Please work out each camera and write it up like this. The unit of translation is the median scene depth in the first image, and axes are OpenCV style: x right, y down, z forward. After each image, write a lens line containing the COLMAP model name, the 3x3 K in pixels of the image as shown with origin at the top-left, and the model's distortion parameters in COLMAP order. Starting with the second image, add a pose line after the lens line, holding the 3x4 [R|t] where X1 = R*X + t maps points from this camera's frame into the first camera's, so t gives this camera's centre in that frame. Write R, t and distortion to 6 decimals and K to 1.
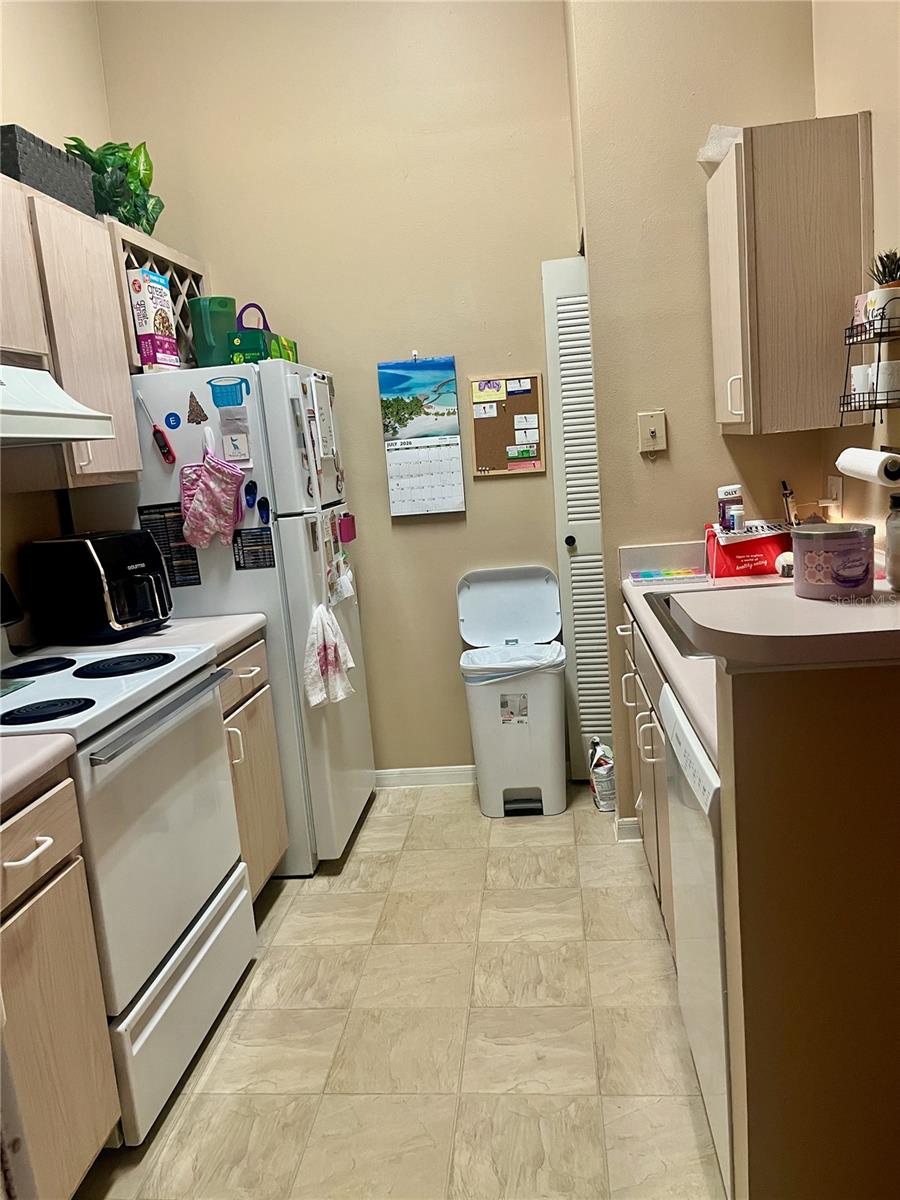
lens RADIAL K [[913.3, 0, 428.5], [0, 913.3, 607.9], [0, 0, 1]] dist [0.061076, -0.096574]
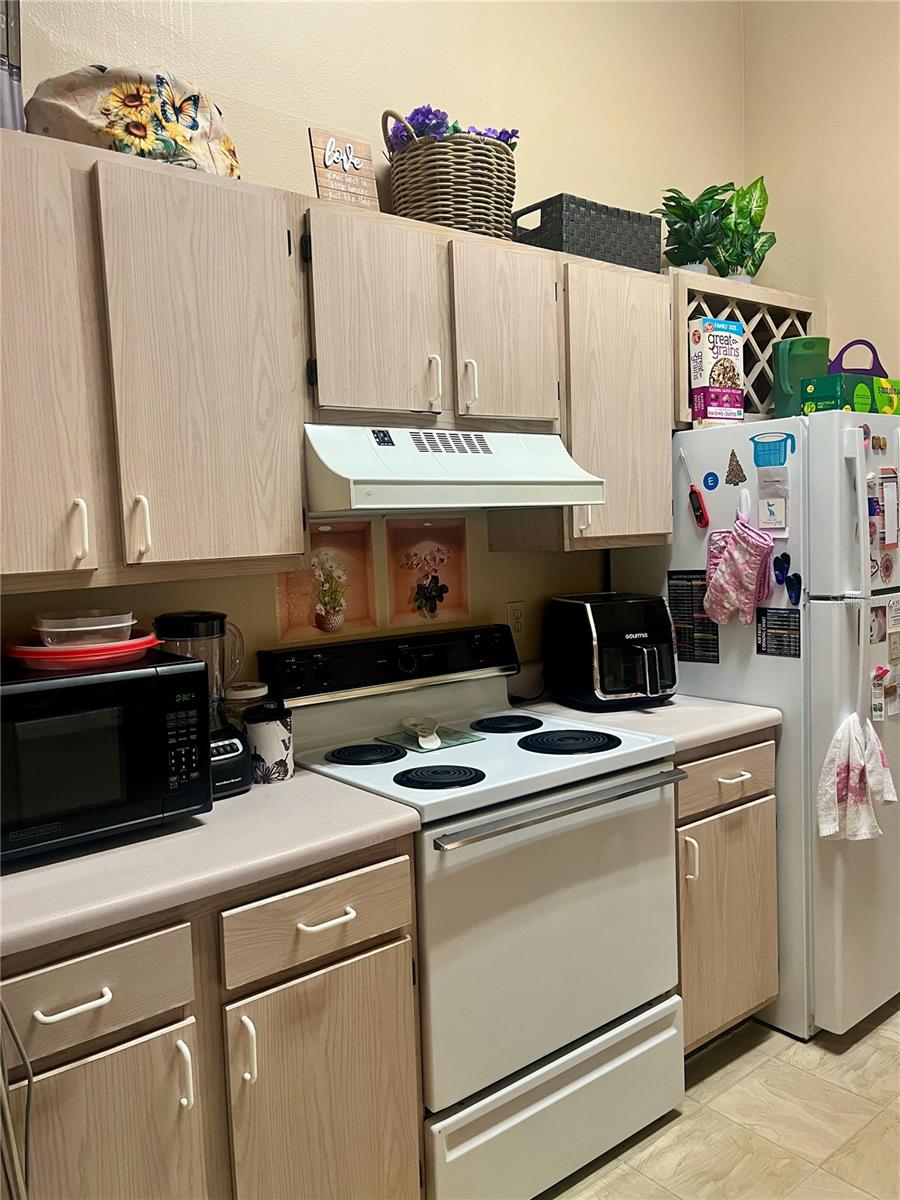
lens RADIAL K [[913.3, 0, 455.8], [0, 913.3, 599.0], [0, 0, 1]] dist [0.061076, -0.096574]
pose [[0.714342, 0.115767, -0.690155, 0.180997], [-0.142519, 0.989619, 0.018486, -0.069345], [0.685131, 0.085155, 0.723425, 0.181504]]
